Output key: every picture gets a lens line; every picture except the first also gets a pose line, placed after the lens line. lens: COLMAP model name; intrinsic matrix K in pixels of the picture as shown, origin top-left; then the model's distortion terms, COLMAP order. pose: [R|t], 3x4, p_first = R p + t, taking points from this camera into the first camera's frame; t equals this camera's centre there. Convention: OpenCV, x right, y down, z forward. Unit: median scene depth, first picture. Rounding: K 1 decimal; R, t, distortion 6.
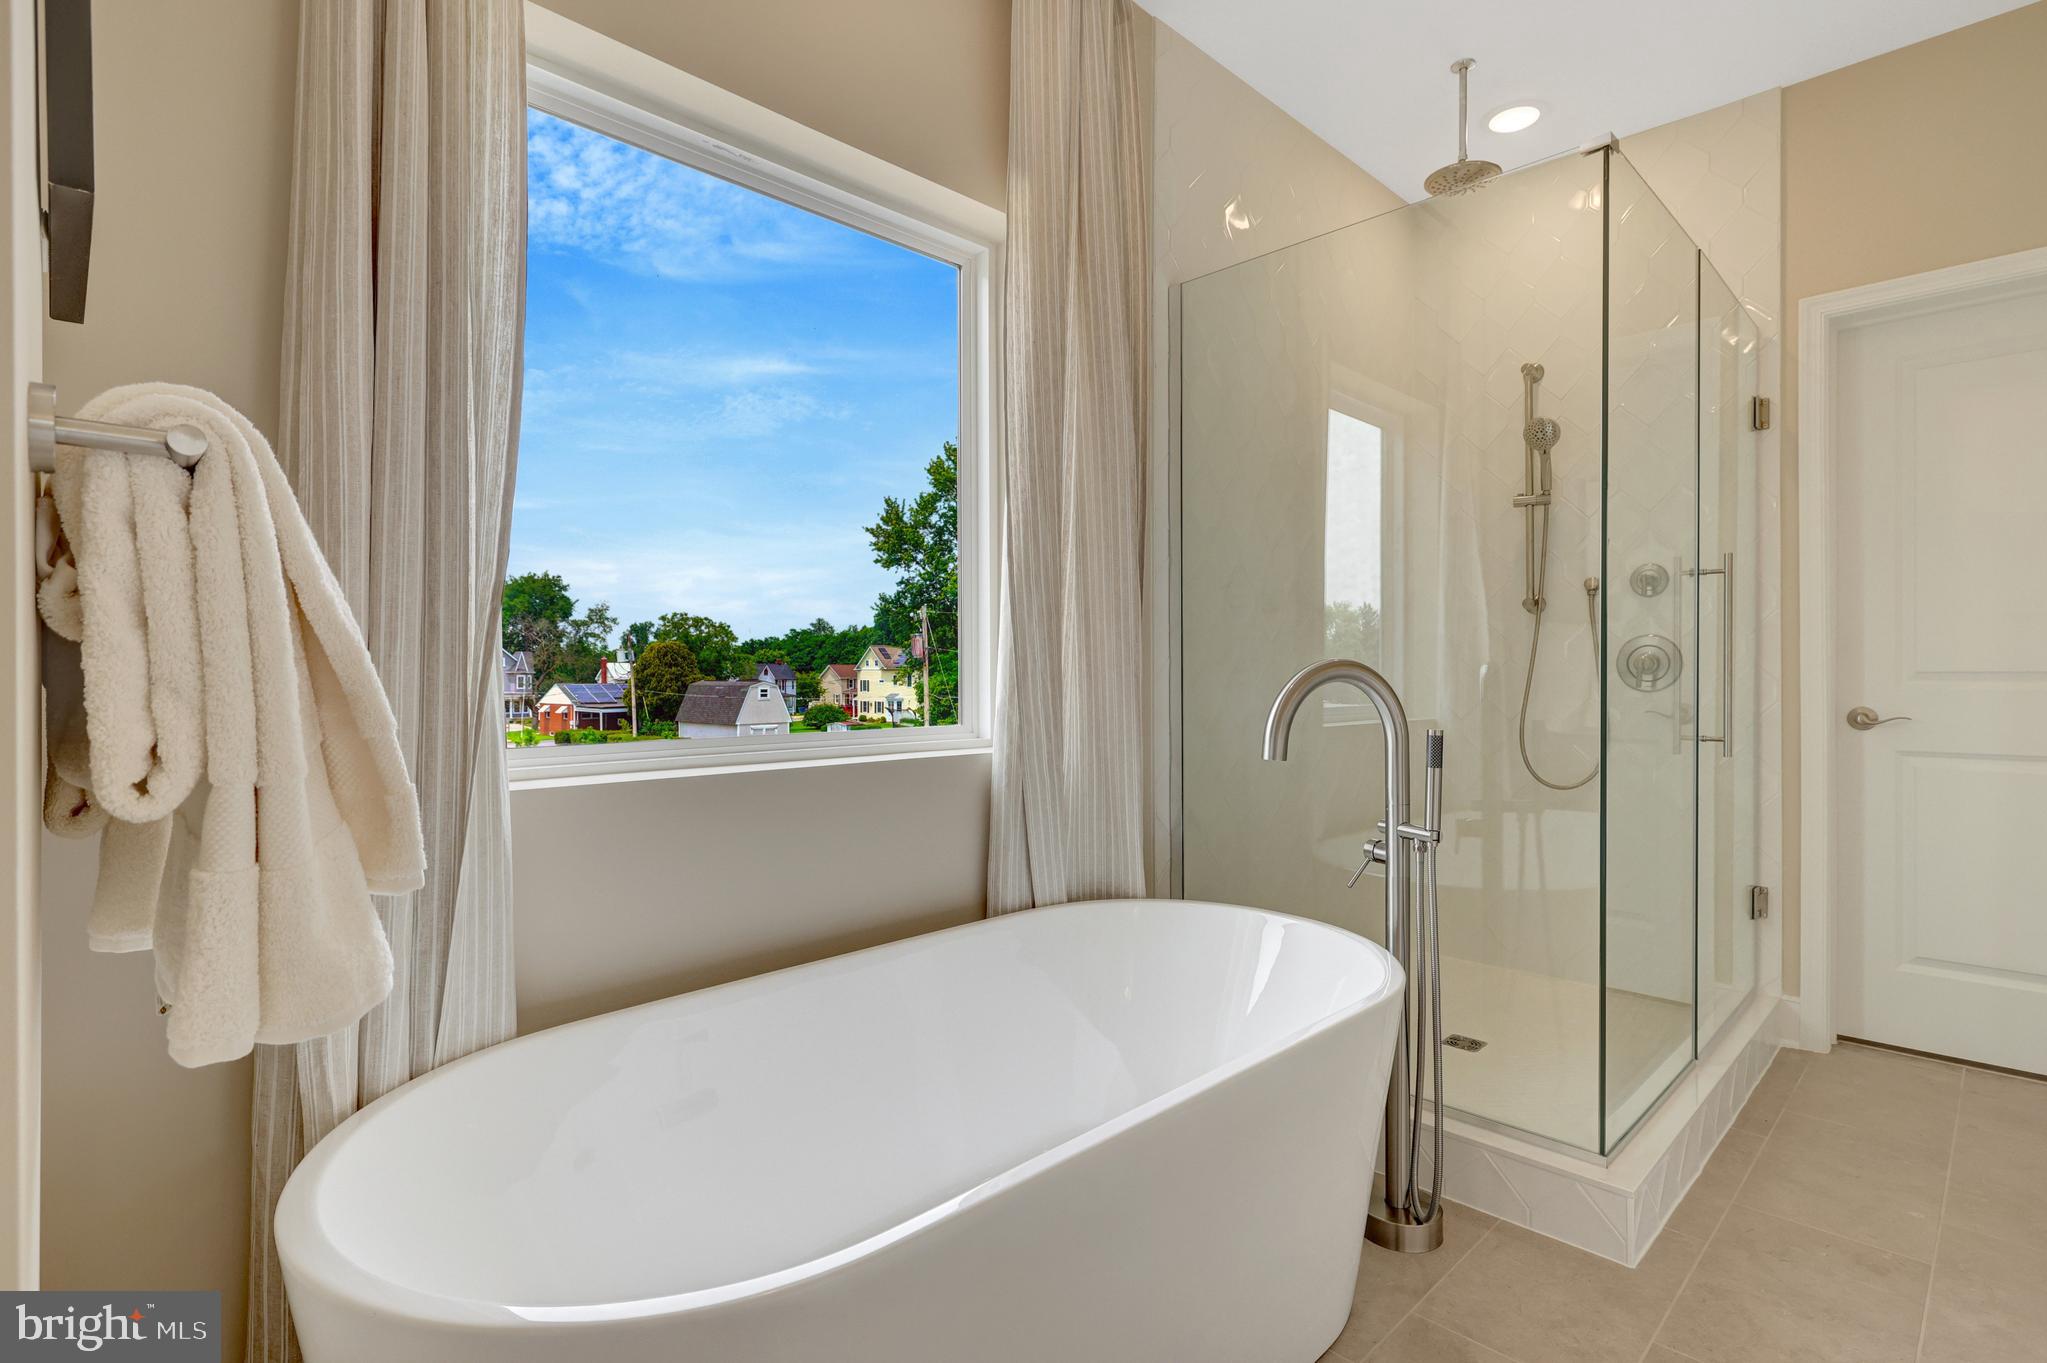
lens RADIAL K [[1009.7, 0, 1015.9], [0, 1009.7, 680.5], [0, 0, 1]] dist [0.004781, 0.000005]
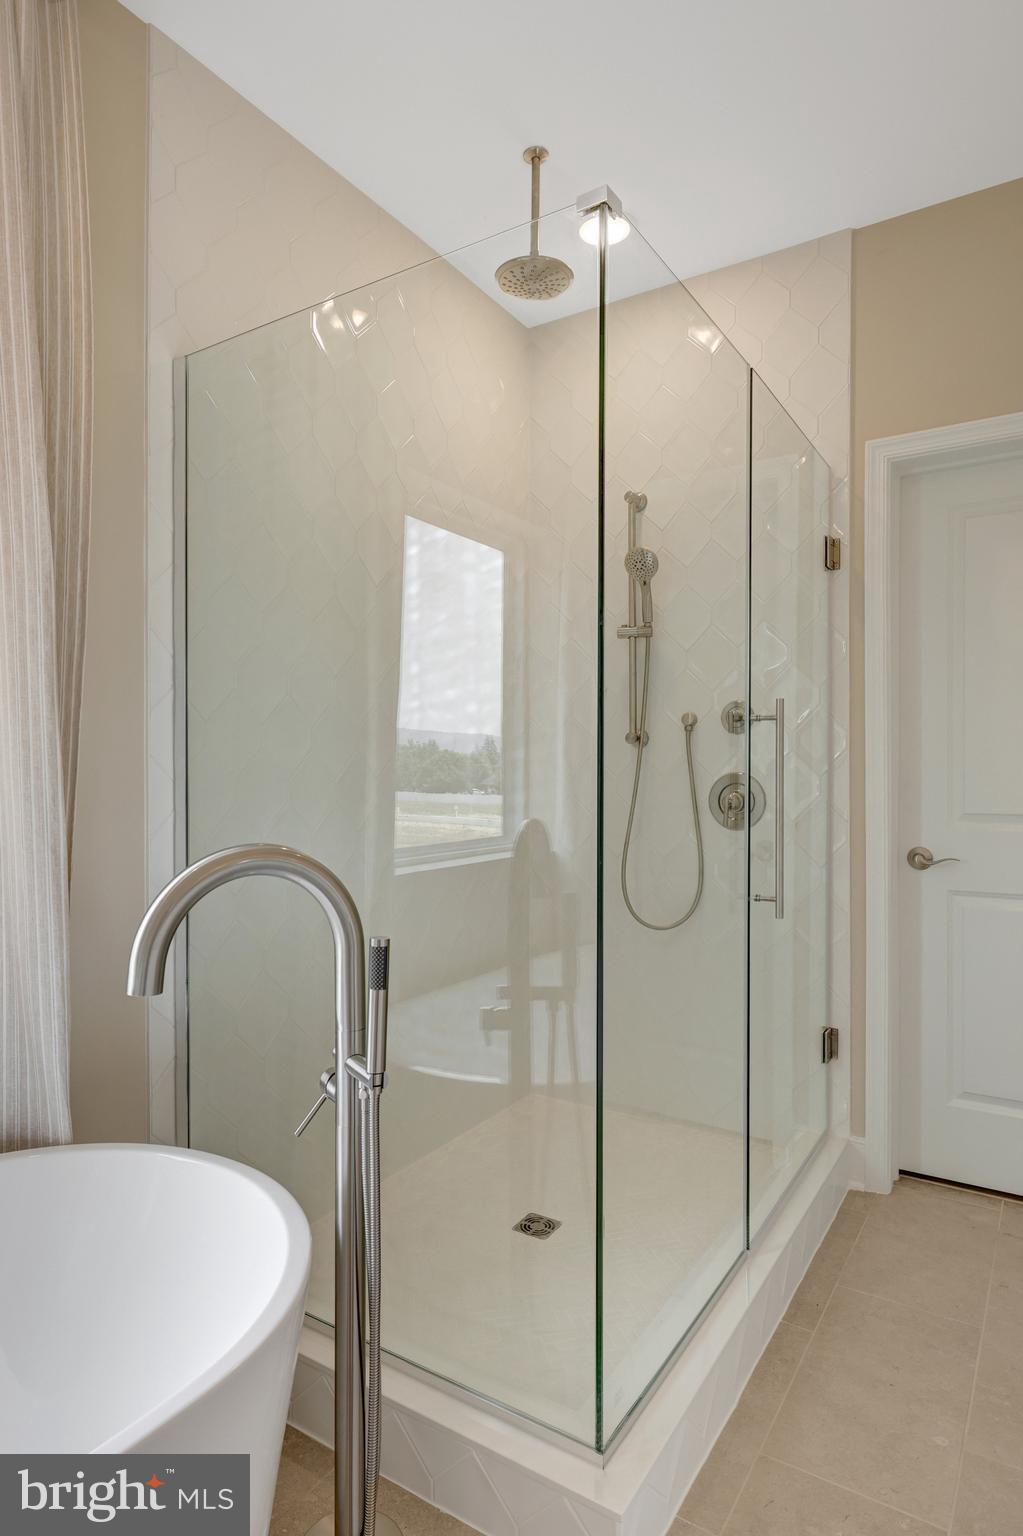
lens RADIAL K [[888.4, 0, 507.0], [0, 888.4, 775.2], [0, 0, 1]] dist [-0.001345, 0.002166]
pose [[0.976908, -0.002324, 0.213649, 0.303741], [0.001890, 0.999996, 0.002237, -0.061481], [-0.213654, -0.001781, 0.976908, 0.275583]]
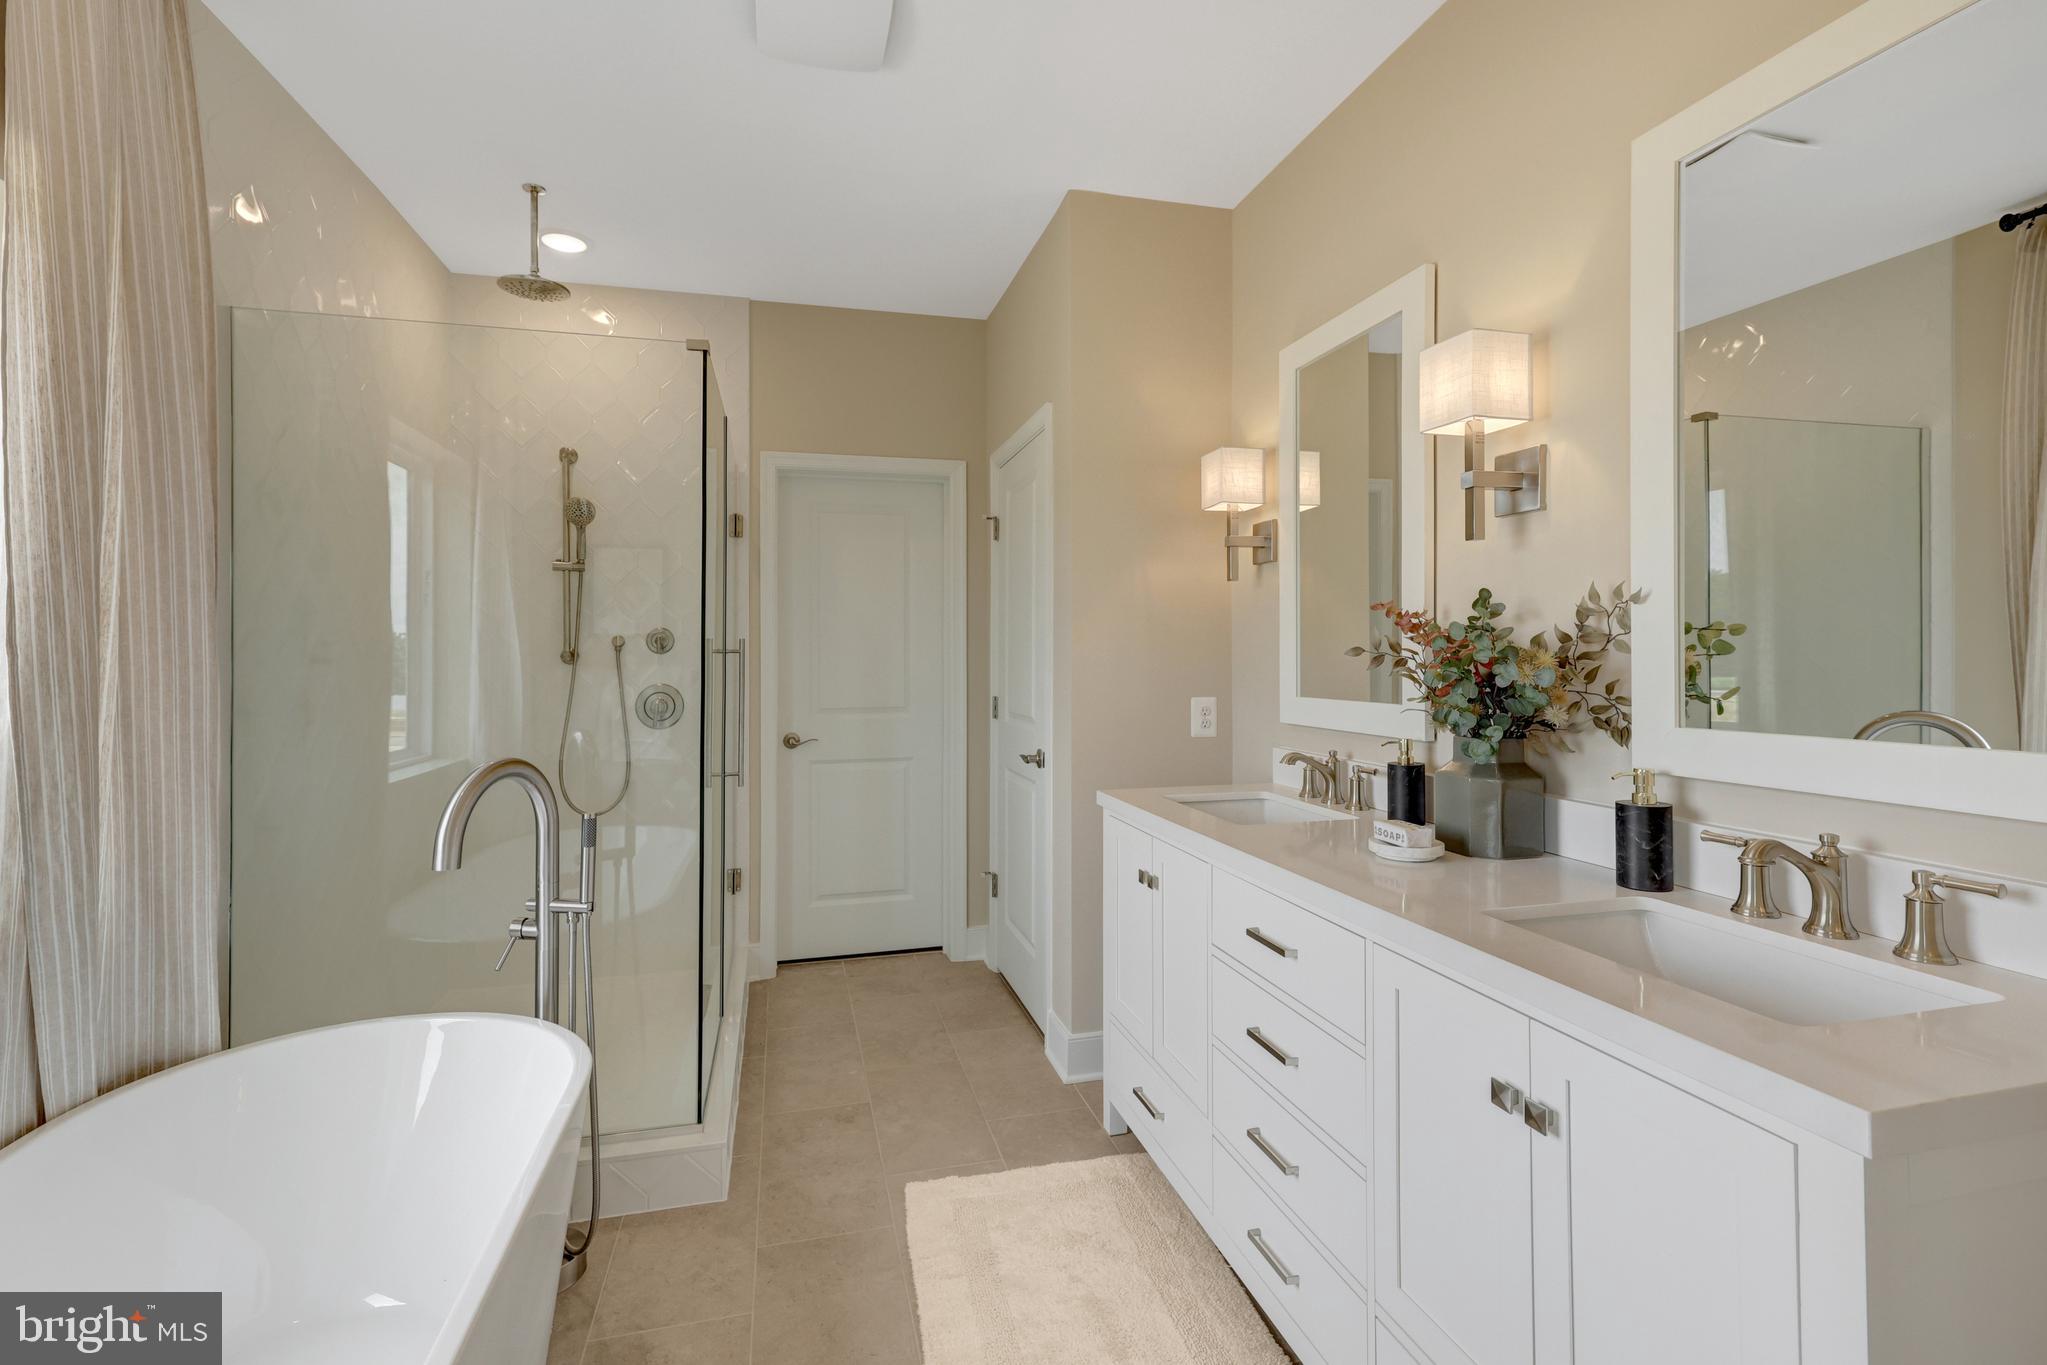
lens RADIAL K [[927.3, 0, 1034.9], [0, 927.3, 630.3], [0, 0, 1]] dist [0.004156, 0.000252]
pose [[0.495146, 0.020524, 0.868567, -0.212335], [0.009383, 0.999536, -0.028967, -0.102434], [-0.868759, 0.022493, 0.494724, 0.024232]]
